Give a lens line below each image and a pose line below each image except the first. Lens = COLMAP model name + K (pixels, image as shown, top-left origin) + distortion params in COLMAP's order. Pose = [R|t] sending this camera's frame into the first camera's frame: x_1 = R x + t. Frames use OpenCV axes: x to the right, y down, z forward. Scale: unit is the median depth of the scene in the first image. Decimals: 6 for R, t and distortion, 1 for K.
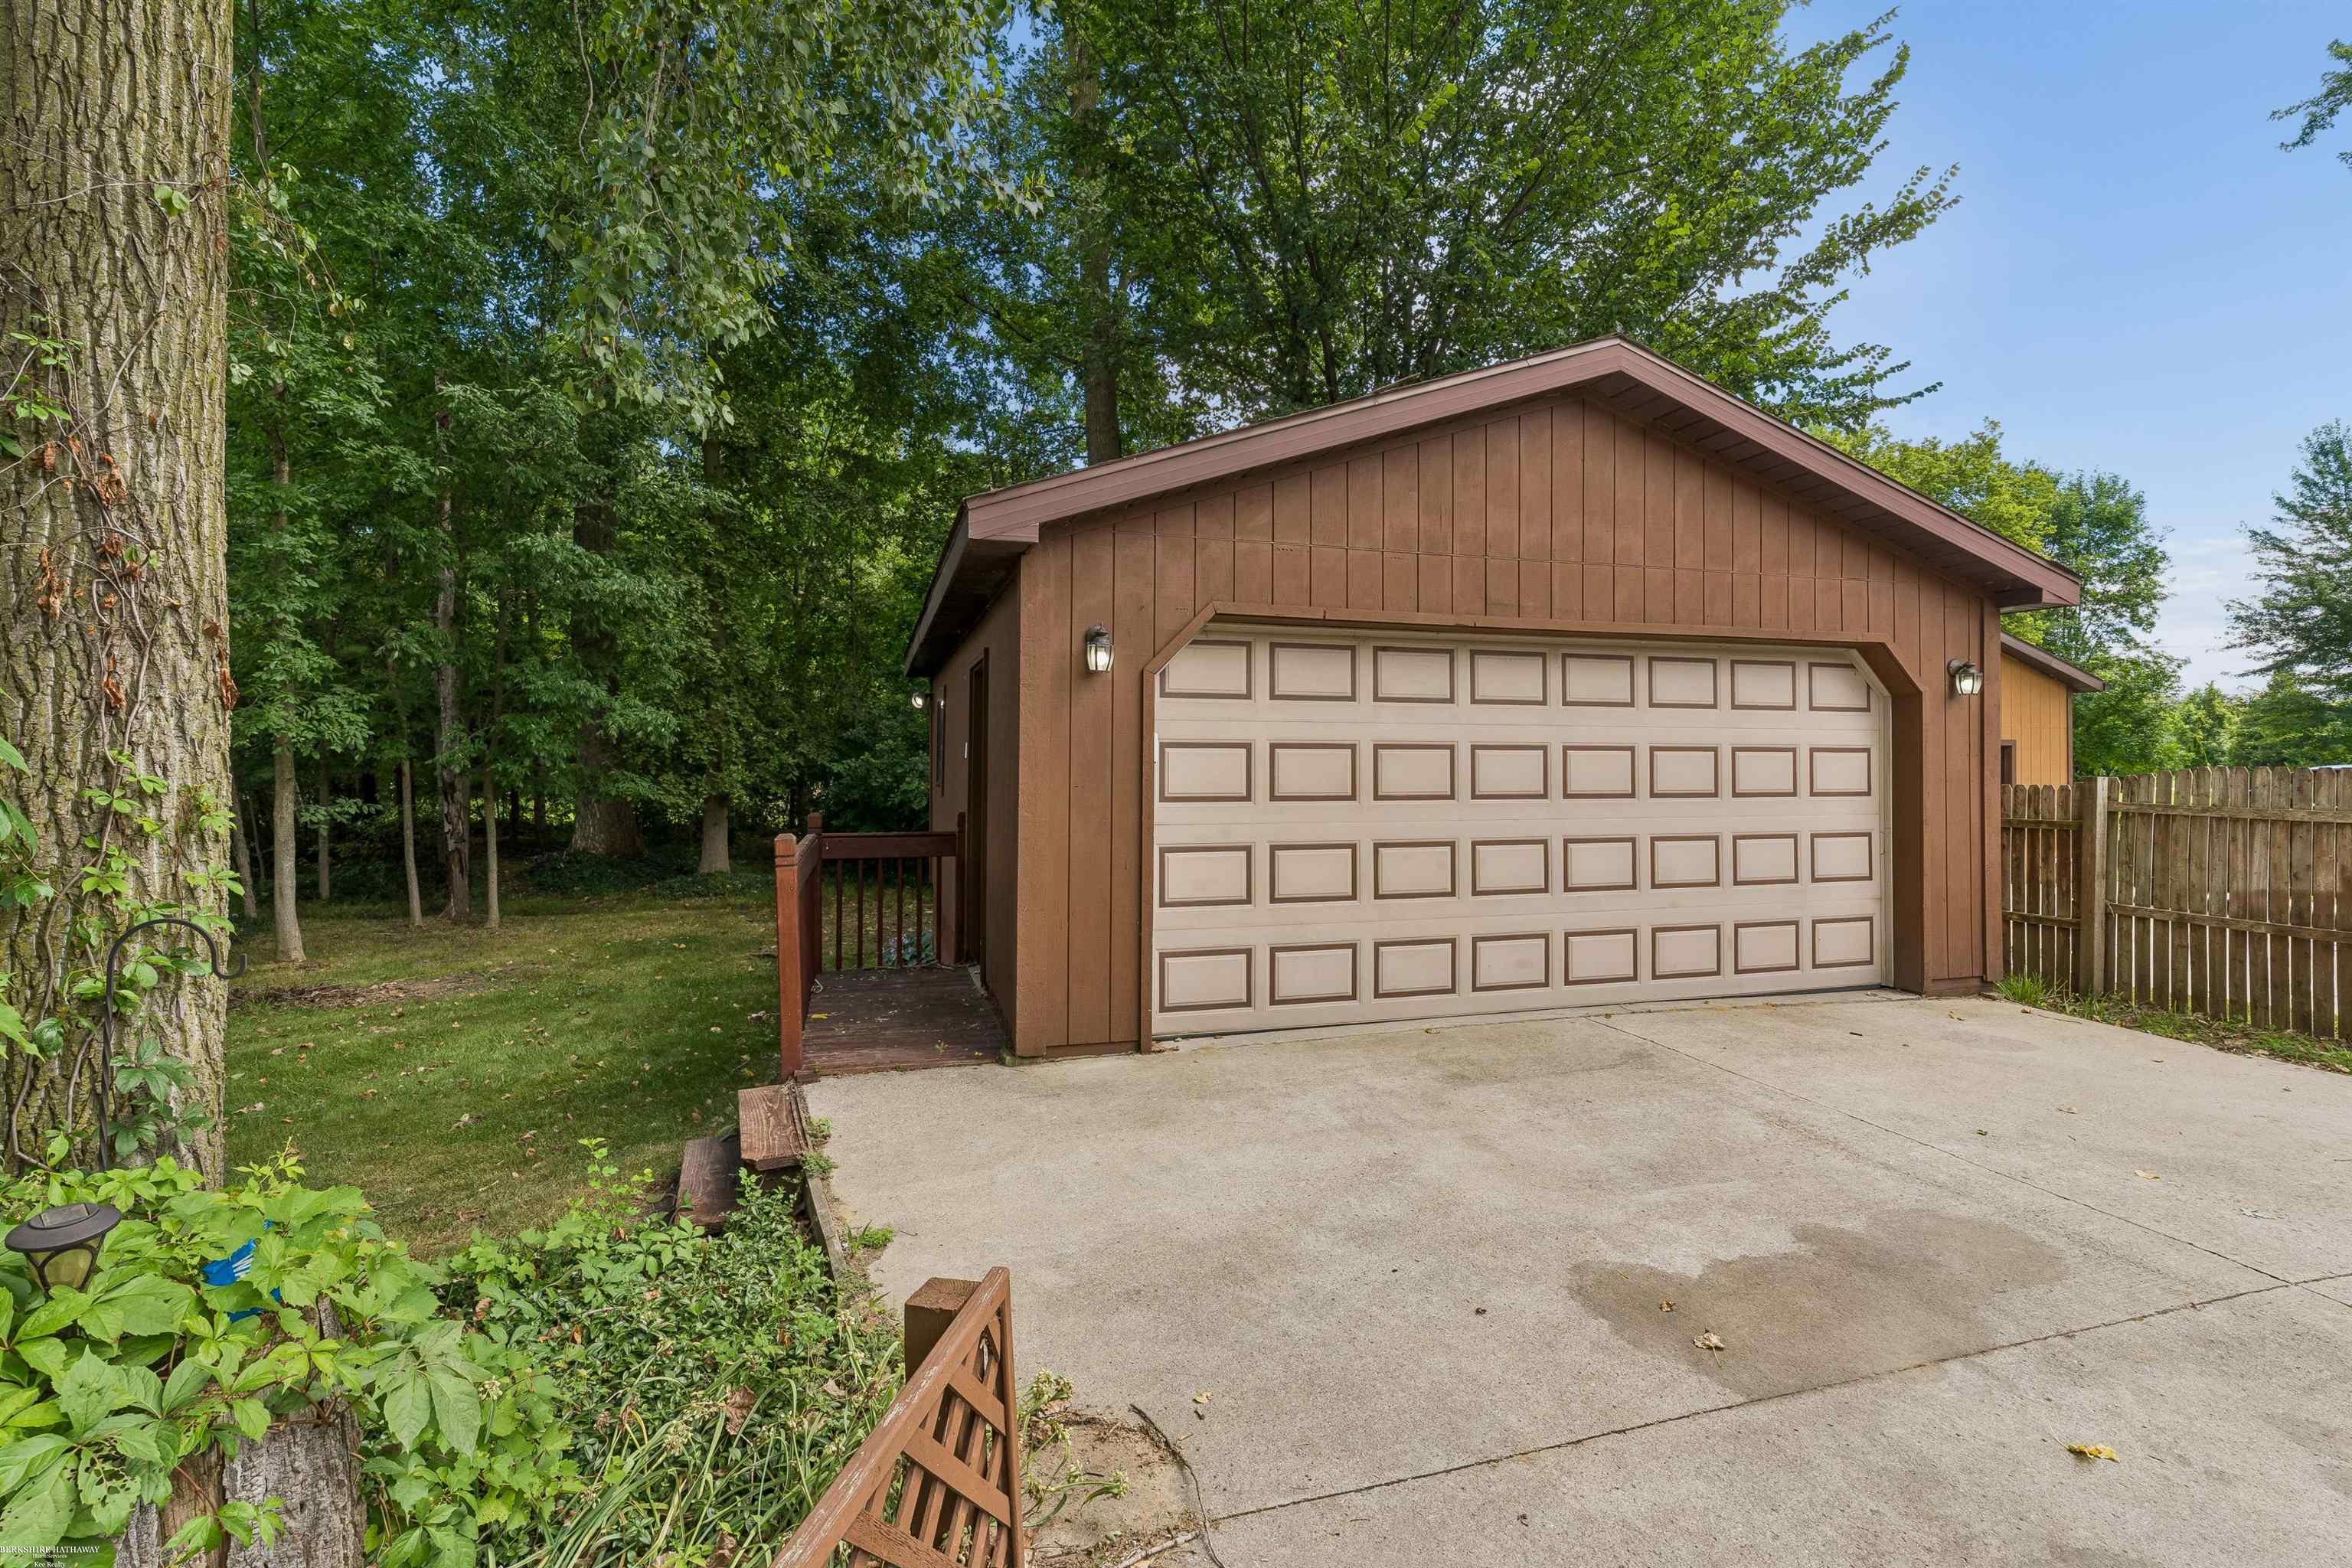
lens RADIAL K [[1081.9, 0, 1181.9], [0, 1081.9, 741.8], [0, 0, 1]] dist [-0.000028, 0.000006]
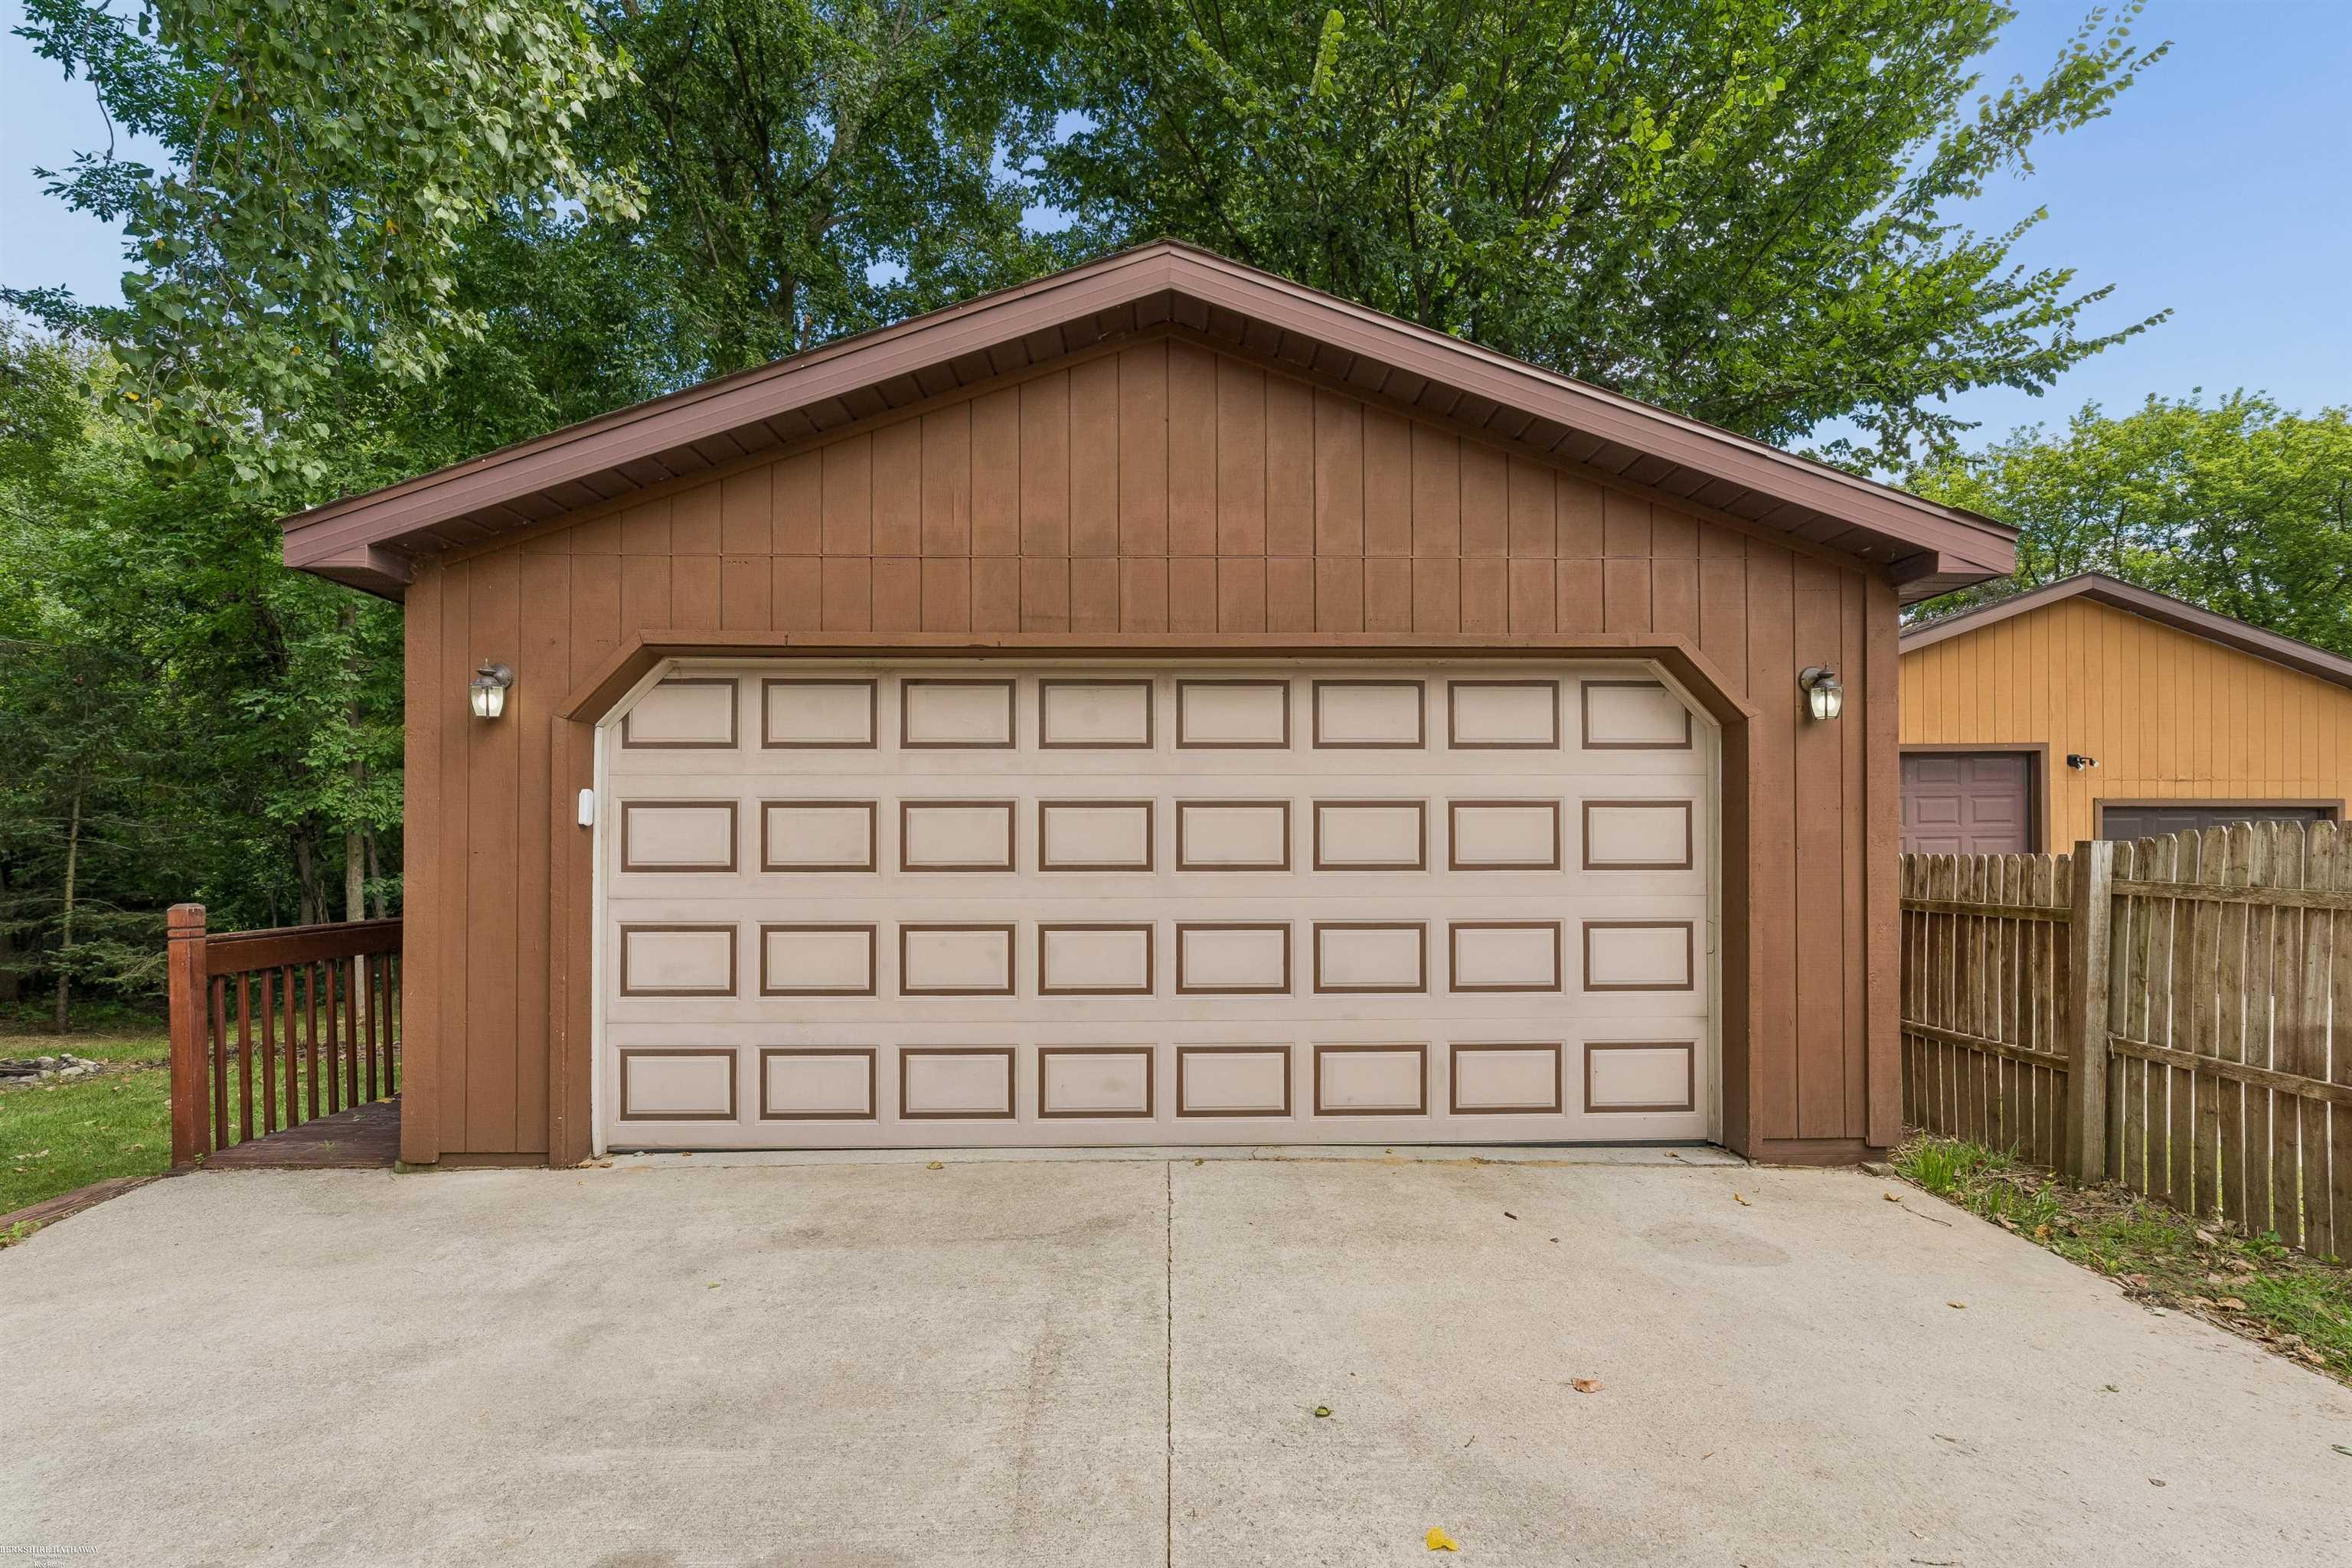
lens RADIAL K [[1081.9, 0, 1170.4], [0, 1081.9, 832.3], [0, 0, 1]] dist [-0.000028, 0.000006]
pose [[0.964570, -0.006902, -0.263736, 0.510225], [0.009249, 0.999928, 0.007659, 0.018216], [0.263664, -0.009827, 0.964565, 0.244742]]
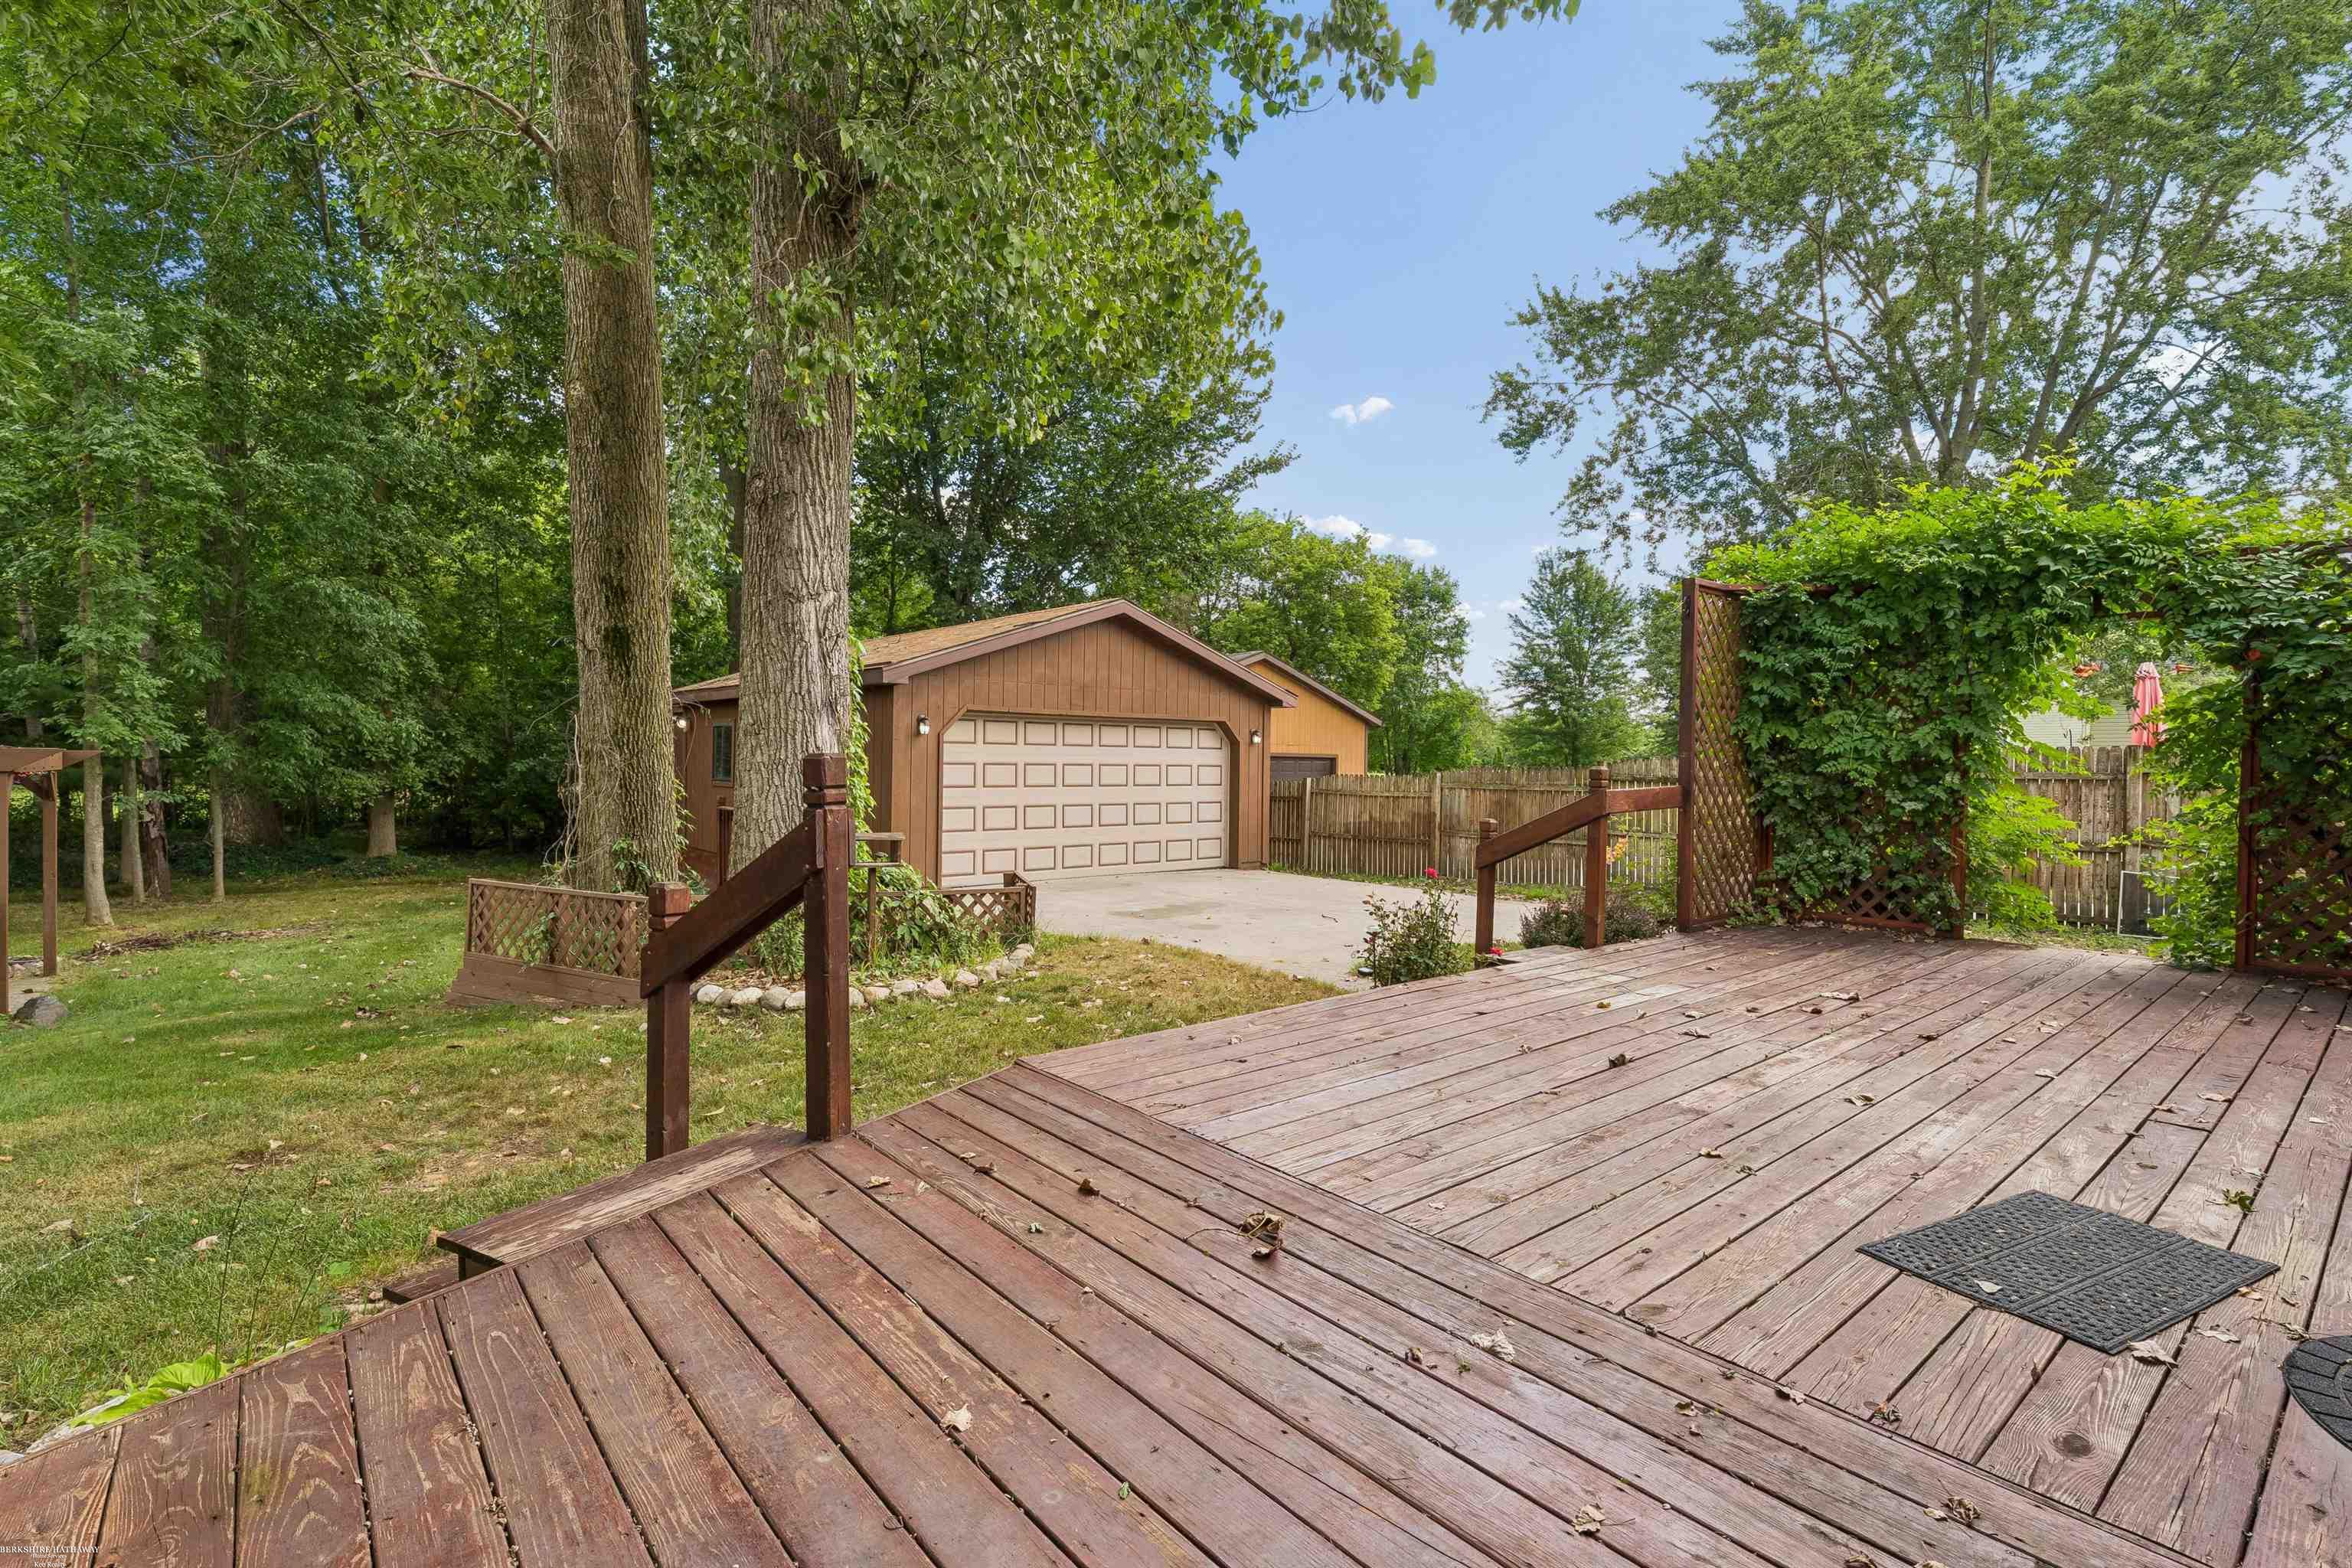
lens RADIAL K [[1081.9, 0, 1162.6], [0, 1081.9, 776.7], [0, 0, 1]] dist [-0.000028, 0.000006]
pose [[0.911371, 0.003090, 0.411573, -0.447588], [-0.018502, 0.999269, 0.033467, -0.046144], [-0.411169, -0.038116, 0.910762, -1.095485]]
